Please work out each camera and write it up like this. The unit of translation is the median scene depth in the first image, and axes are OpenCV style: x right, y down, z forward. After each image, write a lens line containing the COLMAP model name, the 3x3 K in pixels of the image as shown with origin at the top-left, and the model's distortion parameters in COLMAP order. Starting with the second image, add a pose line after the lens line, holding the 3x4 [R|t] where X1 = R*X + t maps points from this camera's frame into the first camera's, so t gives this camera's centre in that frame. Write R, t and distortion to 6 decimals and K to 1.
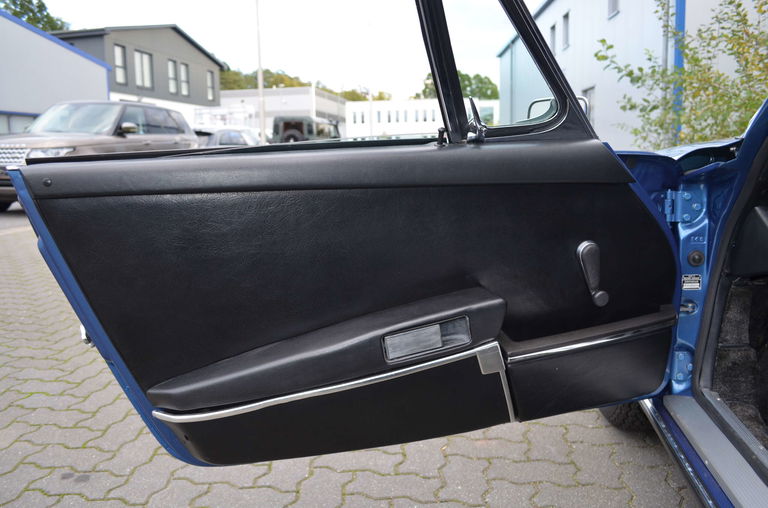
lens RADIAL K [[586.1, 0, 384.0], [0, 586.1, 254.0], [0, 0, 1]] dist [-0.054092, -0.001243]
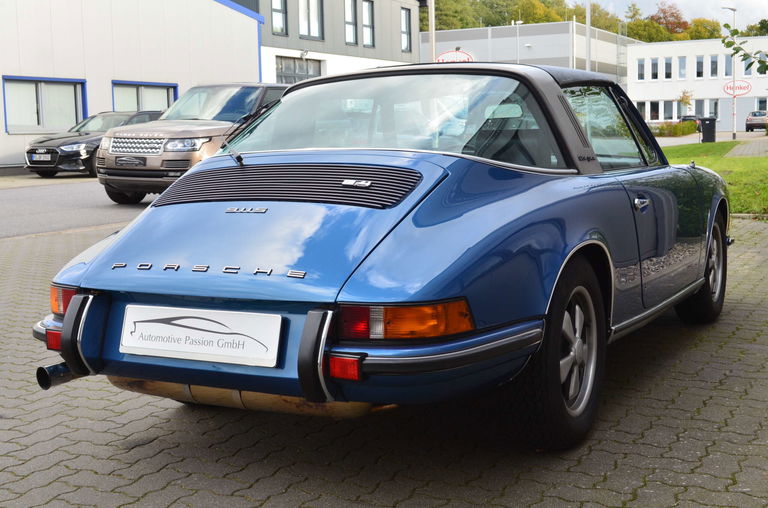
lens RADIAL K [[1027.6, 0, 384.0], [0, 1027.6, 254.0], [0, 0, 1]] dist [-0.024526, 0.005687]
pose [[0.947525, 0.031642, -0.318112, 0.098121], [-0.046230, 0.998192, -0.038414, 0.020590], [0.316321, 0.051104, 0.947275, -0.177288]]
